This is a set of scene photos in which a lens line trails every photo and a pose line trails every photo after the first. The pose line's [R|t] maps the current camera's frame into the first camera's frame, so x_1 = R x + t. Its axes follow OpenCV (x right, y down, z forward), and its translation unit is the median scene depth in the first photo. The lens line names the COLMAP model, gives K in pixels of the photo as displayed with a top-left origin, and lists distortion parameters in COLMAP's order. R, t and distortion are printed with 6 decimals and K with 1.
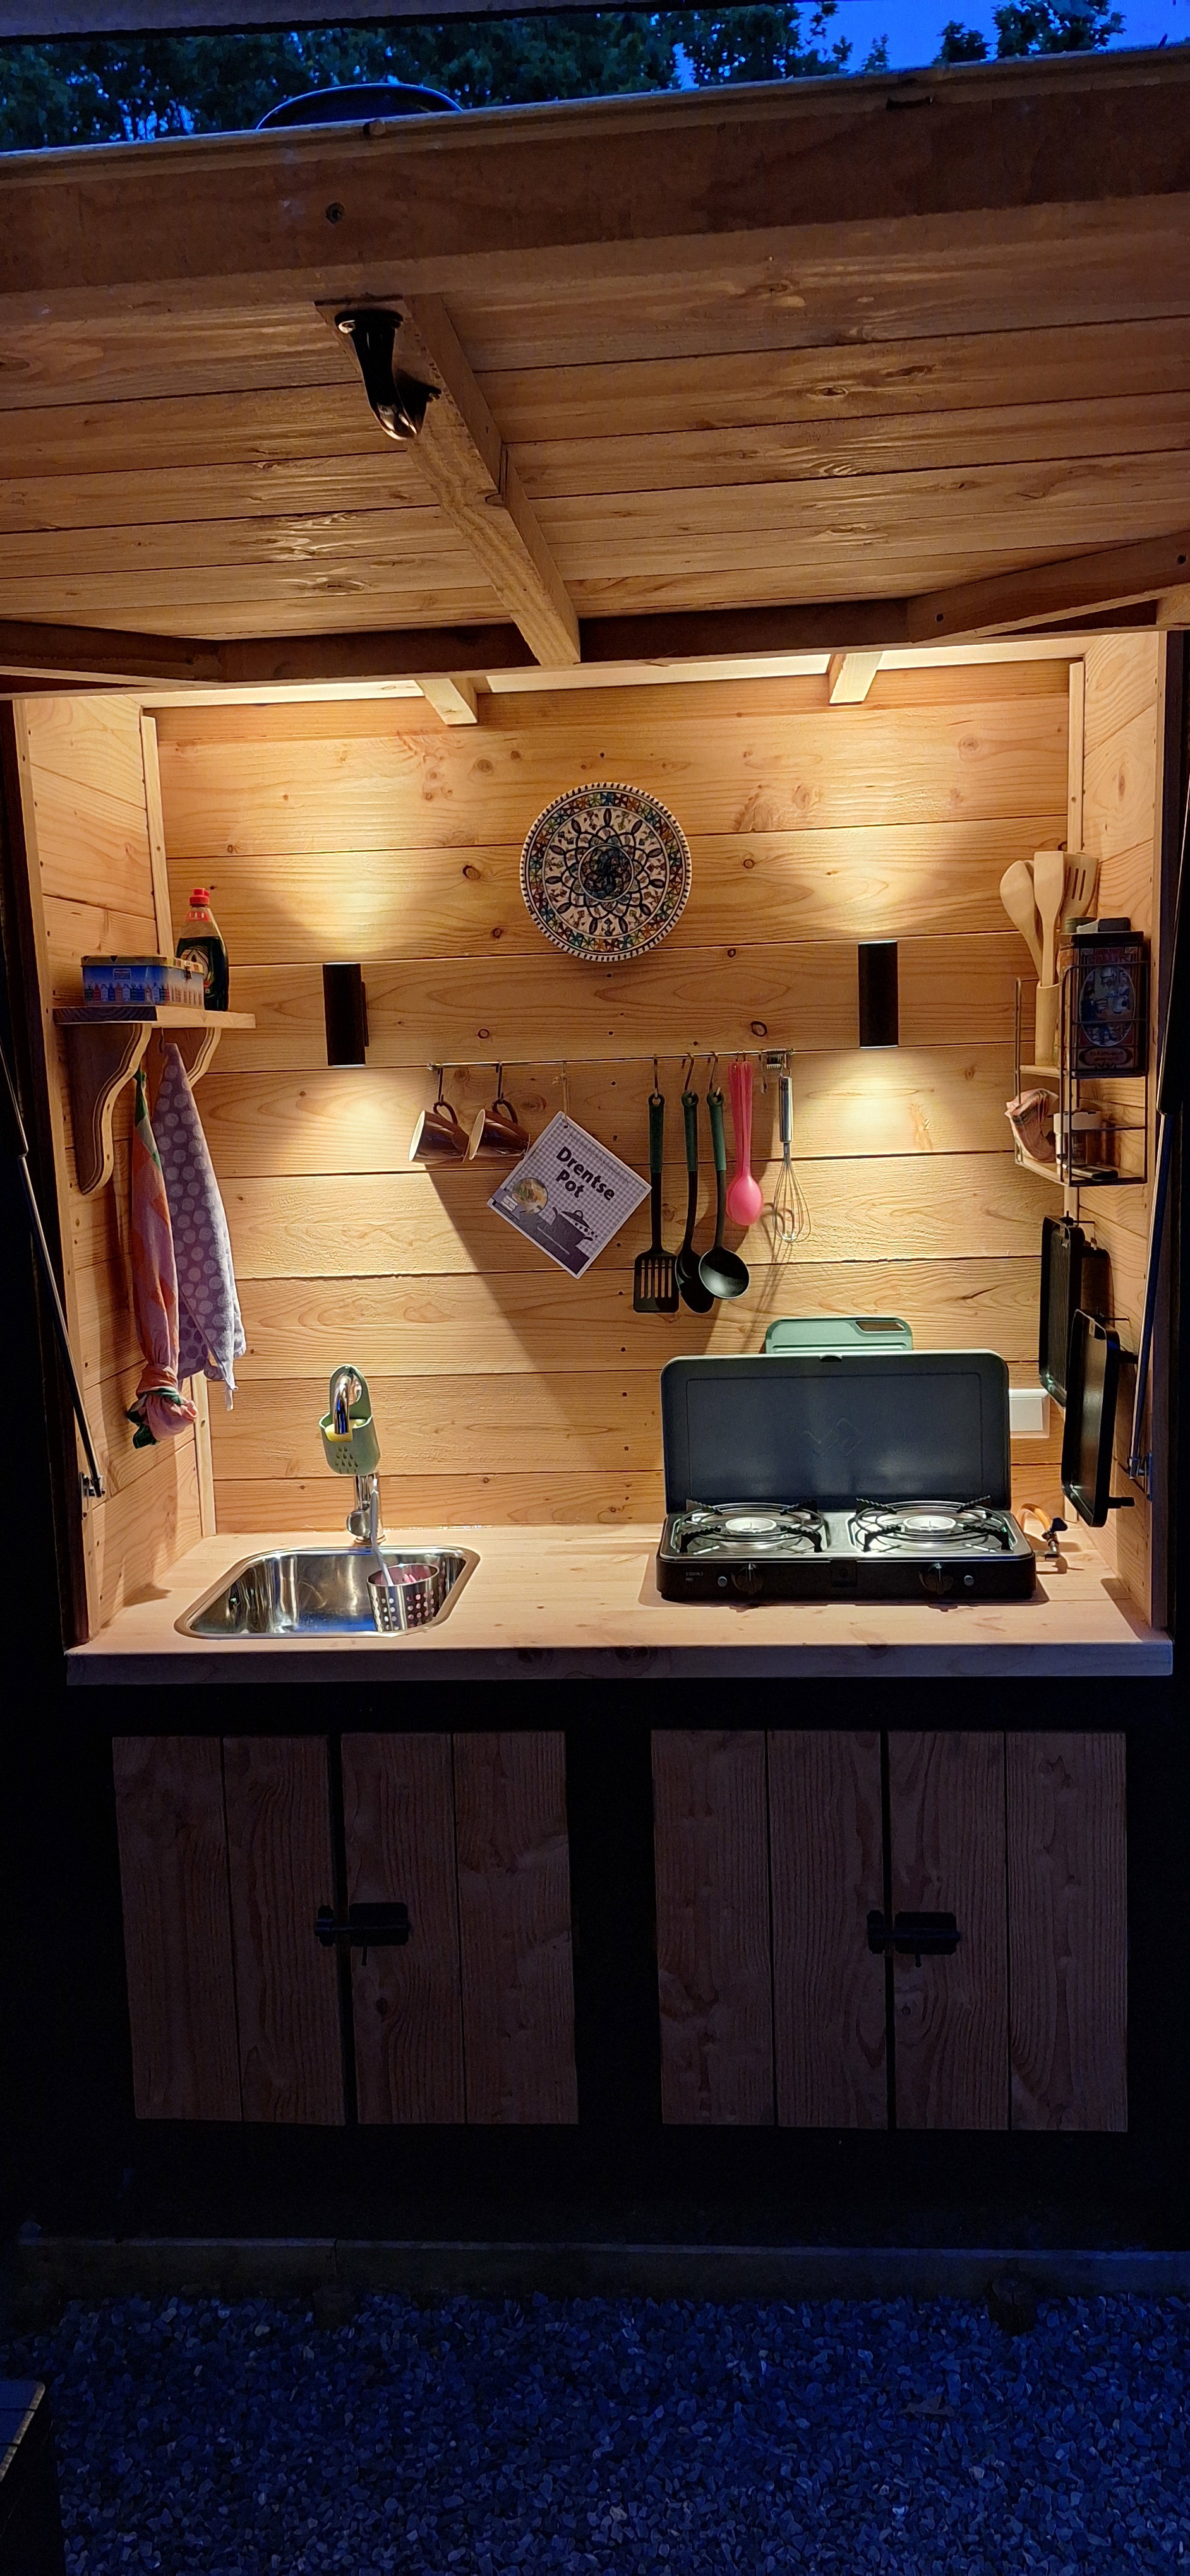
lens RADIAL K [[1804.7, 0, 554.7], [0, 1804.7, 1289.5], [0, 0, 1]] dist [0.099245, -0.145633]
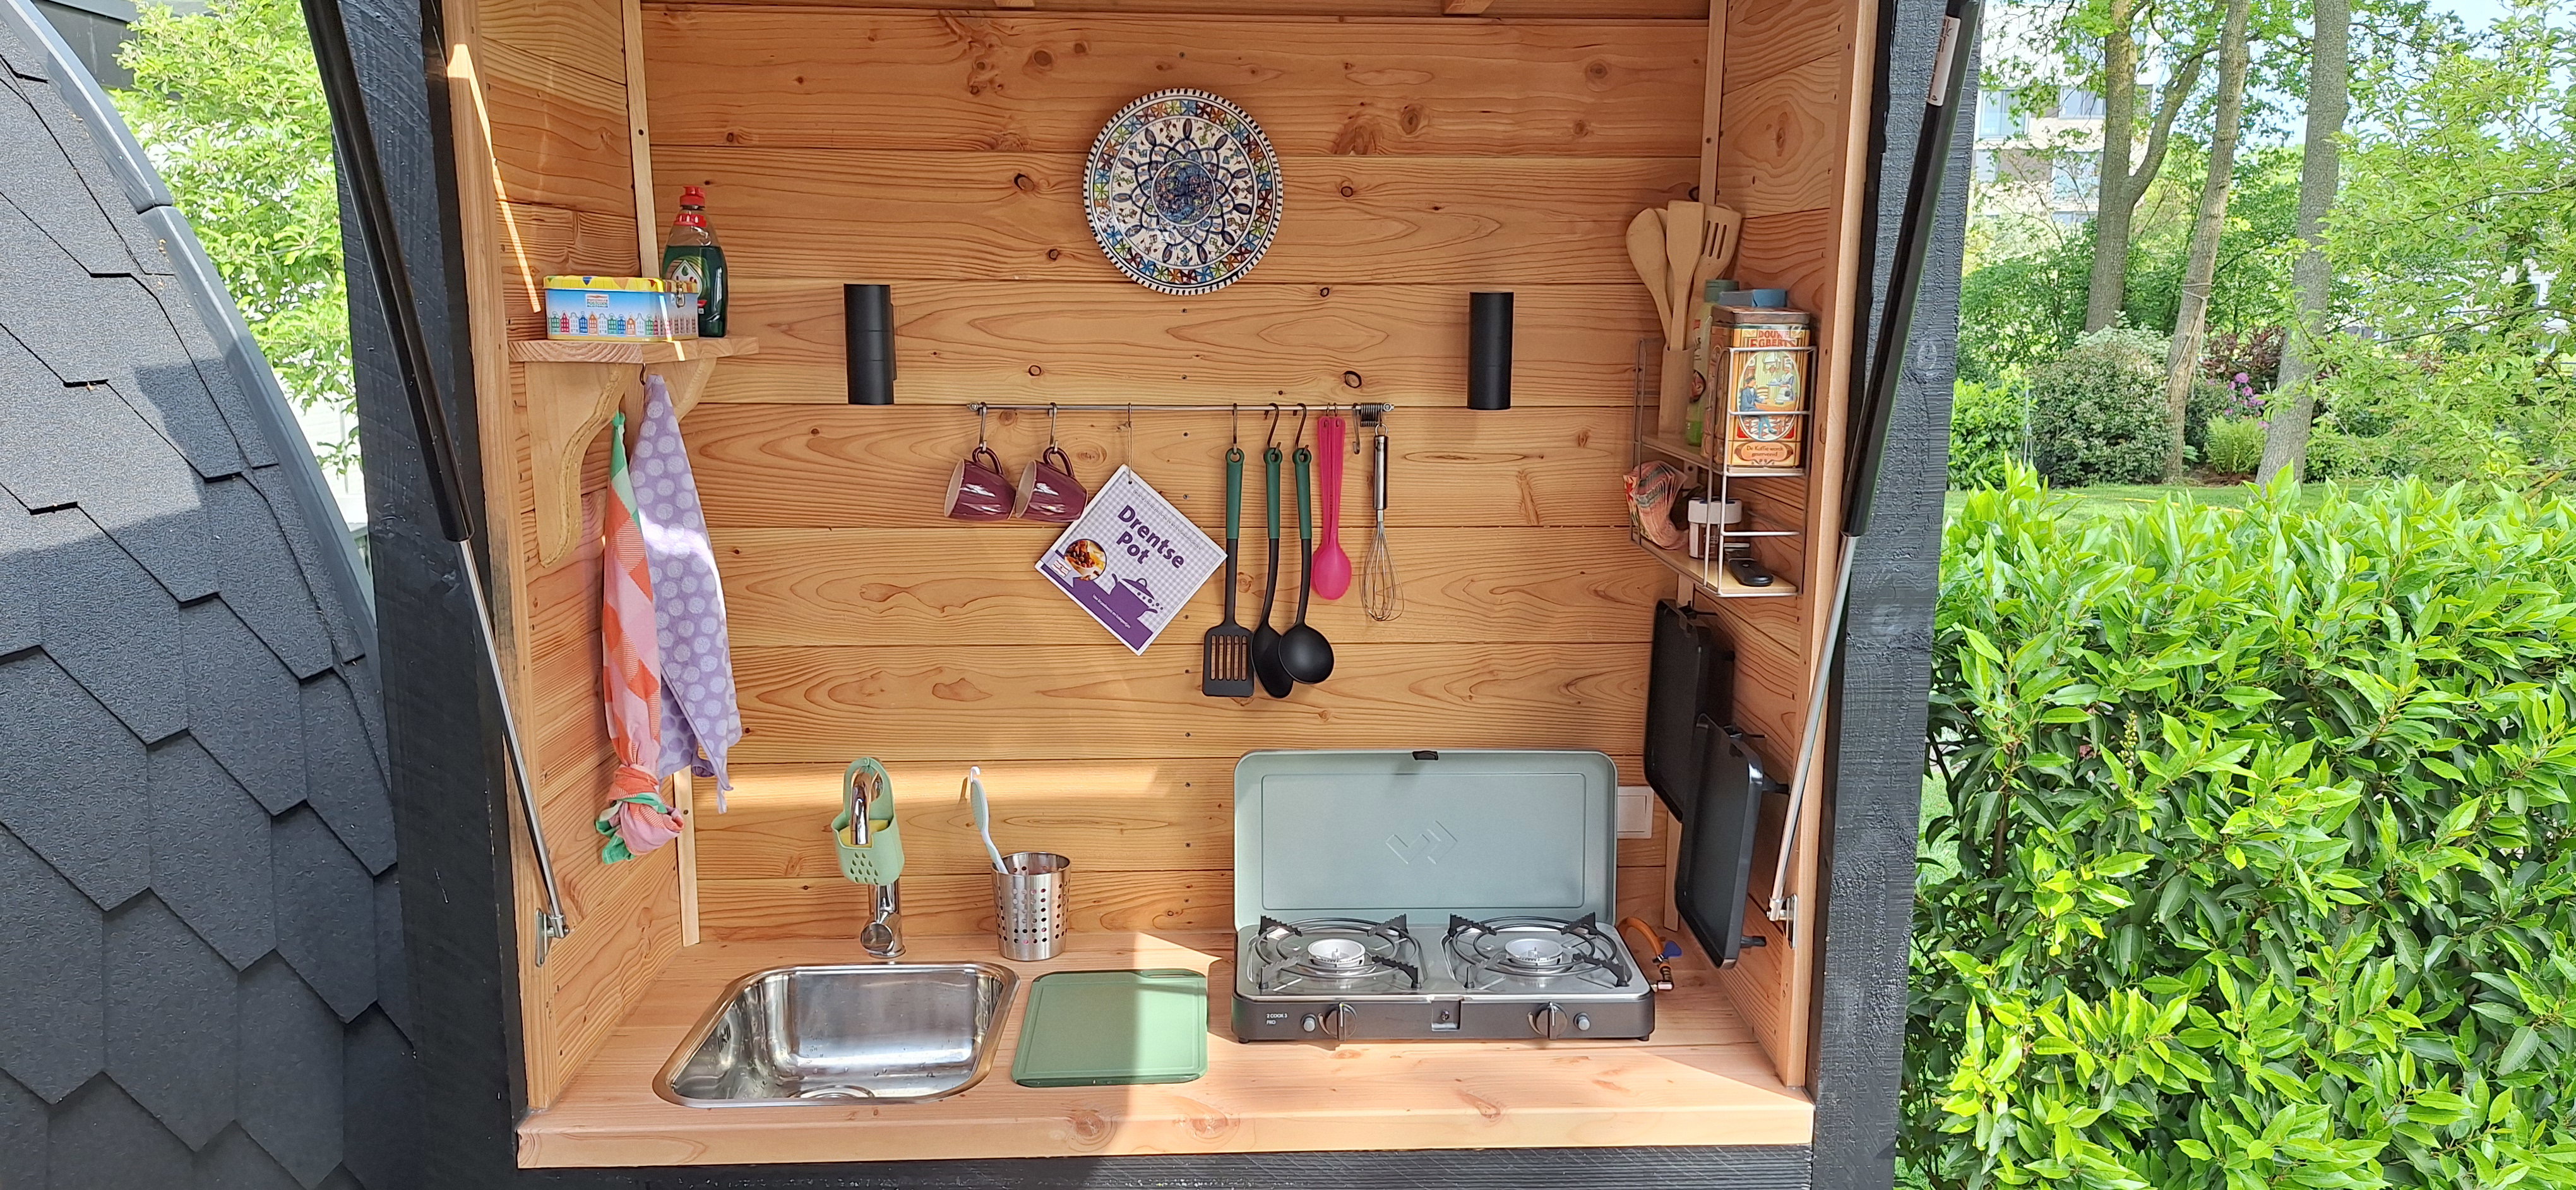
lens RADIAL K [[1804.7, 0, 1288.0], [0, 1804.7, 595.0], [0, 0, 1]] dist [0.099245, -0.145633]
pose [[0.989859, 0.017922, 0.140920, -0.040538], [-0.023055, 0.999126, 0.034875, -0.069247], [-0.140172, -0.037771, 0.989407, 0.130206]]
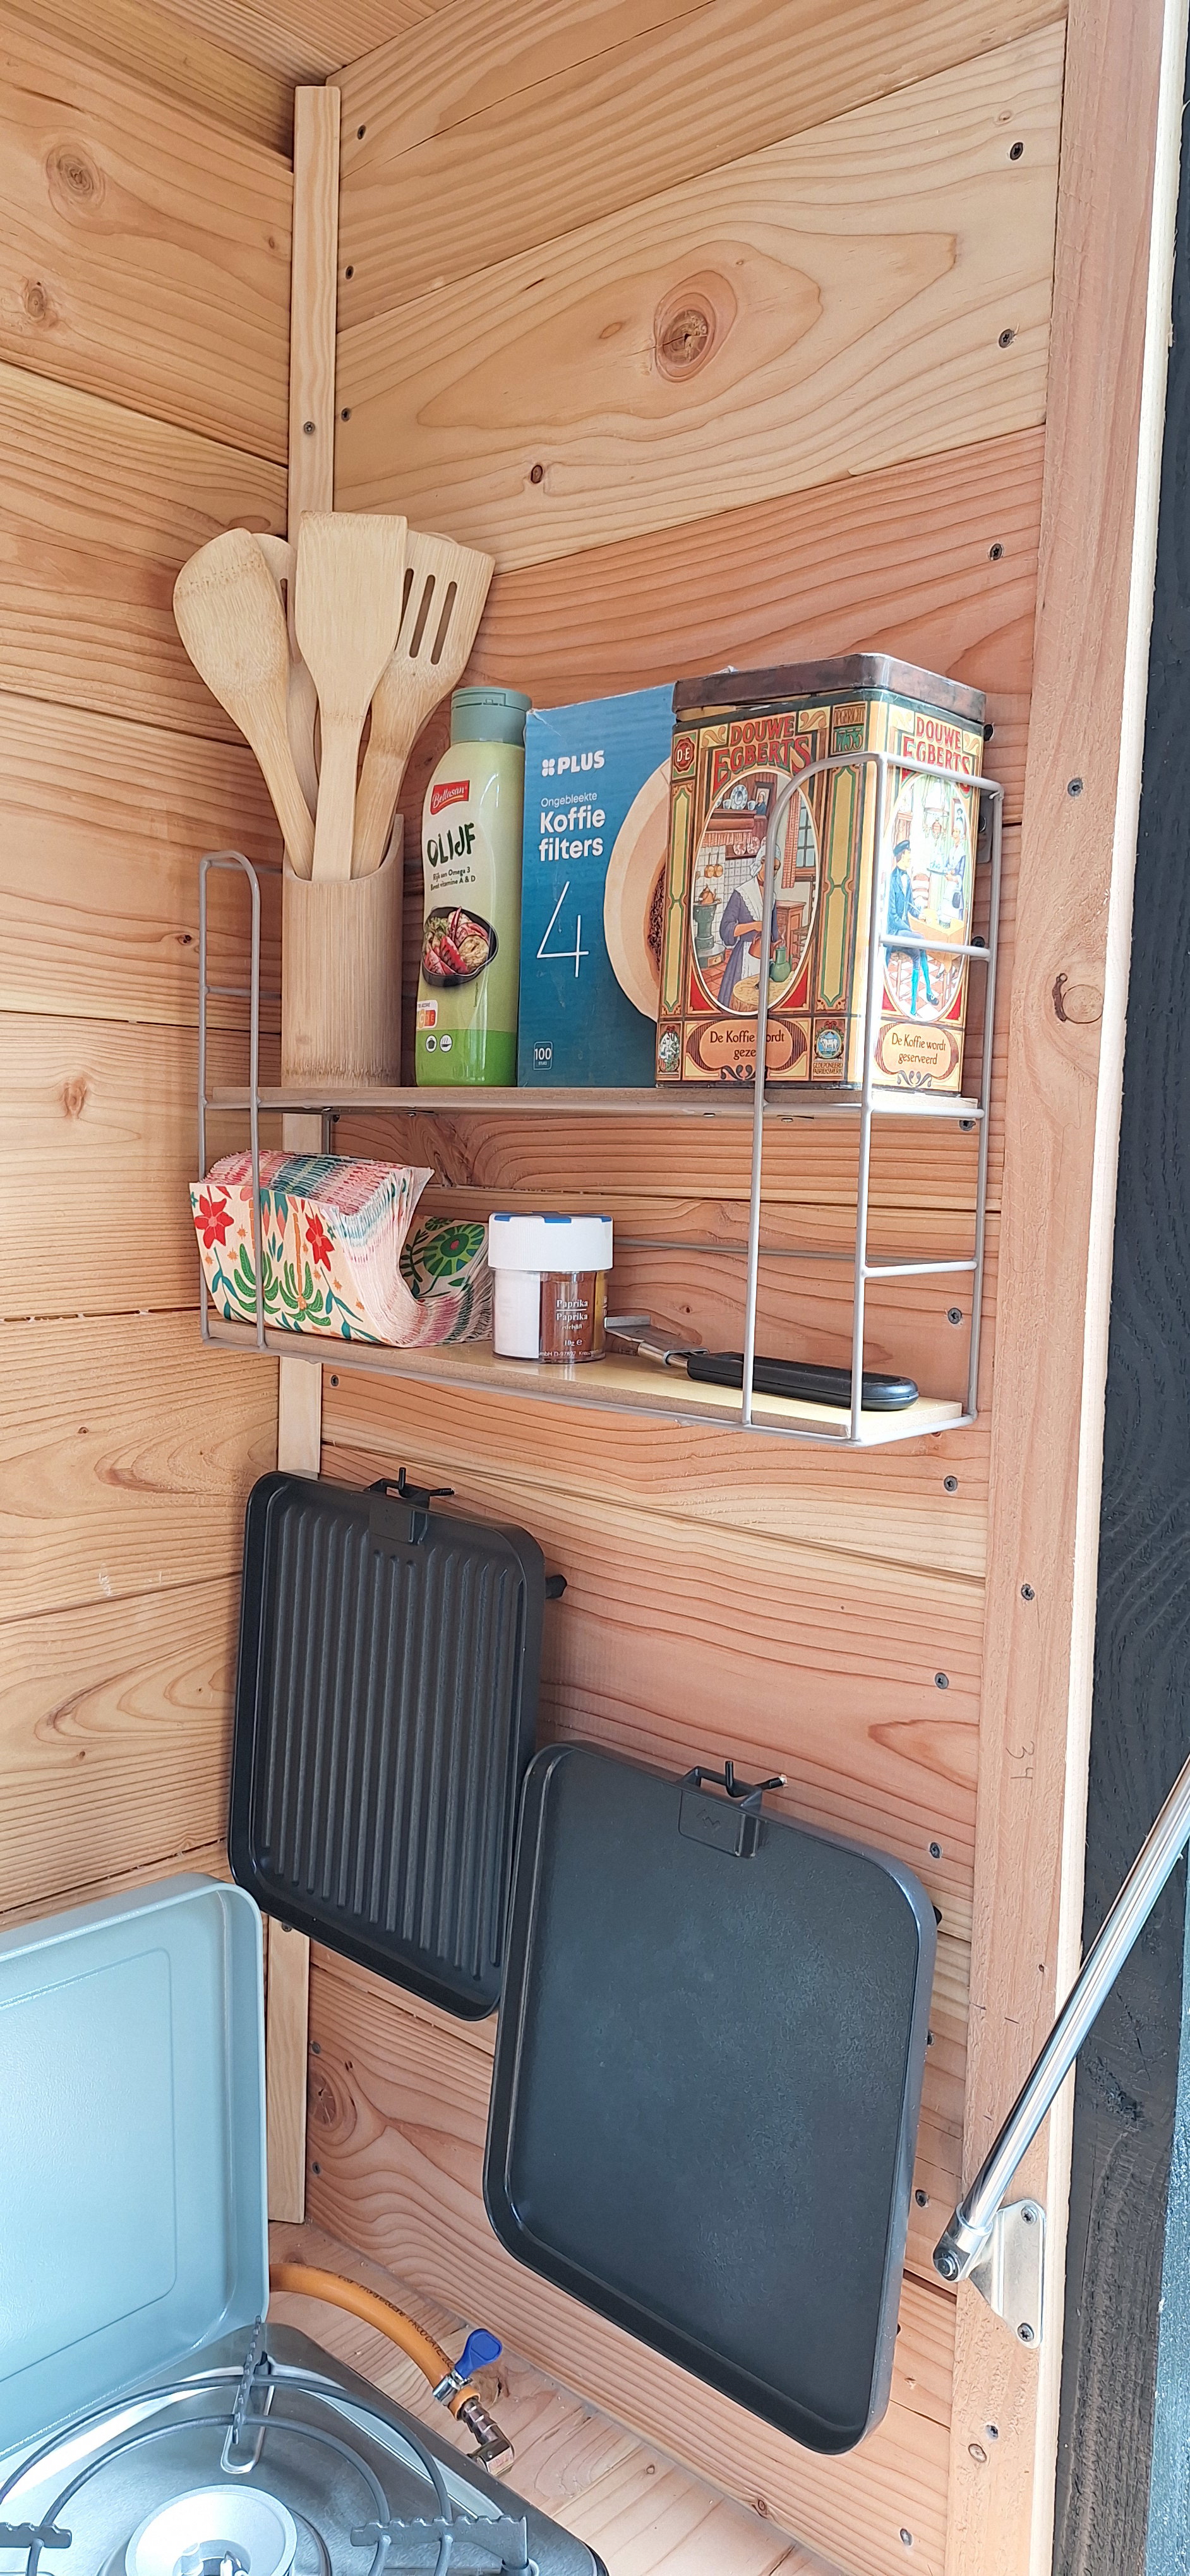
lens RADIAL K [[1804.7, 0, 554.7], [0, 1804.7, 1289.5], [0, 0, 1]] dist [0.099245, -0.145633]
pose [[0.606977, -0.007874, 0.794680, -0.000319], [0.053211, 0.998110, -0.030753, -0.064286], [-0.792936, 0.060952, 0.606249, 0.703728]]
